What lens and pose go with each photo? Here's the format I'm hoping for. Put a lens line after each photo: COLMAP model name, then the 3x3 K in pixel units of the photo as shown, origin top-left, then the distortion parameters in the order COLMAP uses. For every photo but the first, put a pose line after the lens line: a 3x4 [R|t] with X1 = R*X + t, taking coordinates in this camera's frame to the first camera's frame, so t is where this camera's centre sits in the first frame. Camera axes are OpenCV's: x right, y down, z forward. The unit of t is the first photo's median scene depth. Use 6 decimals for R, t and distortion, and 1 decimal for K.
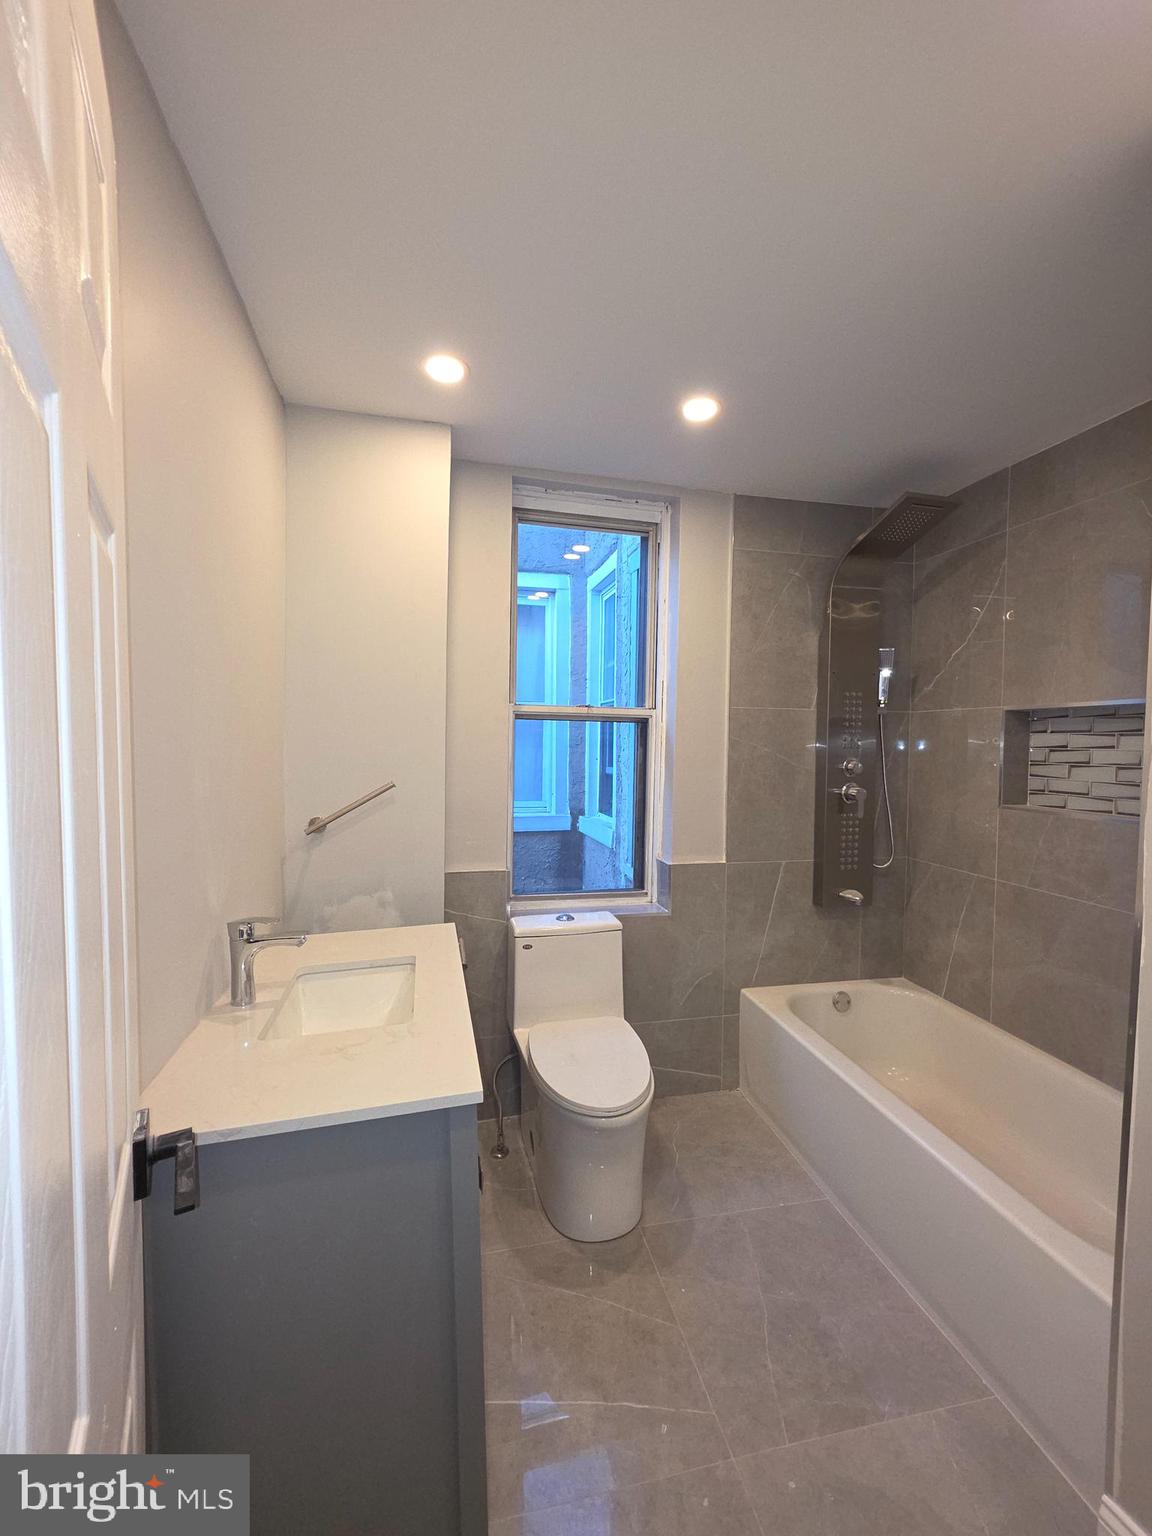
lens RADIAL K [[621.2, 0, 578.9], [0, 621.2, 764.6], [0, 0, 1]] dist [0.002321, 0.000086]
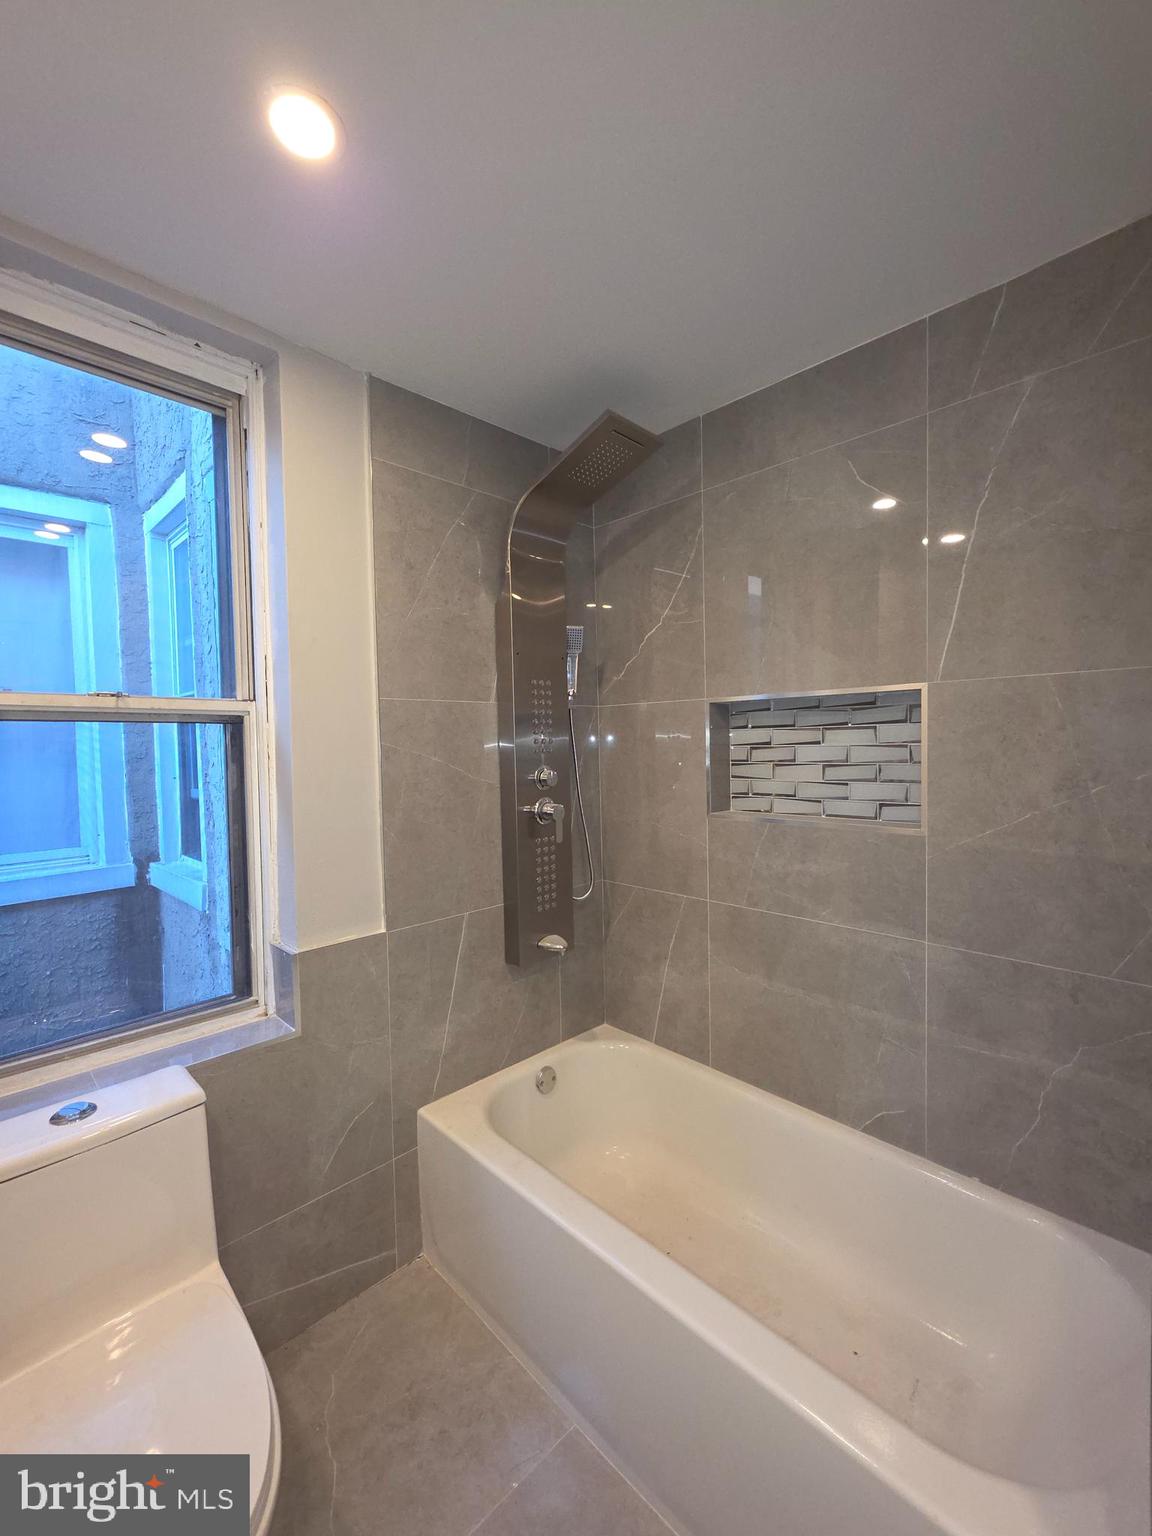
lens RADIAL K [[621.2, 0, 578.9], [0, 621.2, 764.6], [0, 0, 1]] dist [0.002321, 0.000086]
pose [[0.837902, -0.049668, 0.543557, 0.056522], [0.050698, 0.998628, 0.013099, -0.019191], [-0.543462, 0.016582, 0.839270, 0.323990]]
